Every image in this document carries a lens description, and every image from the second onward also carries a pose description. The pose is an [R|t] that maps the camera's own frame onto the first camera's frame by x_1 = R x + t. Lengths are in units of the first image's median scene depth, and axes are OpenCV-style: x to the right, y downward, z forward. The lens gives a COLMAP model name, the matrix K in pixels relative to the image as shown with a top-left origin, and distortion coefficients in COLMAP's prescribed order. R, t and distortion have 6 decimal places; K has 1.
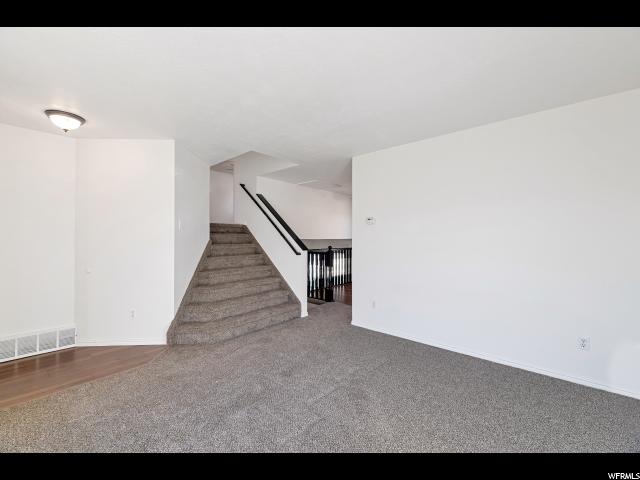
lens RADIAL K [[260.8, 0, 325.0], [0, 260.8, 238.4], [0, 0, 1]] dist [-0.000088, 0.000003]
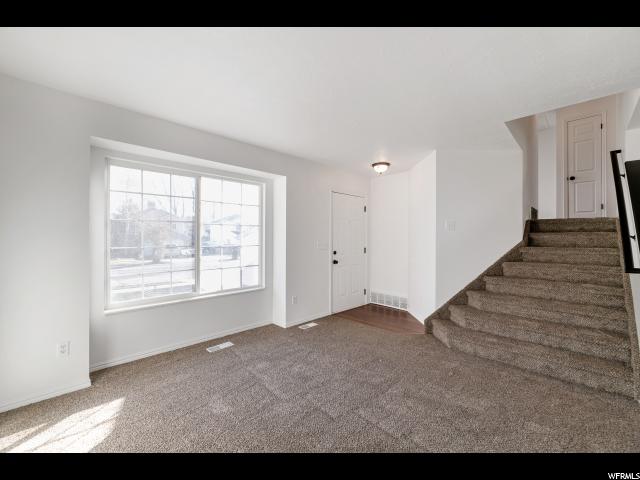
lens RADIAL K [[272.5, 0, 324.8], [0, 272.5, 236.6], [0, 0, 1]] dist [-0.000827, 0.000074]
pose [[-0.075465, -0.012824, -0.997066, 0.551455], [-0.006110, 0.999904, -0.012398, 0.008430], [0.997130, 0.005156, -0.075536, 0.561093]]
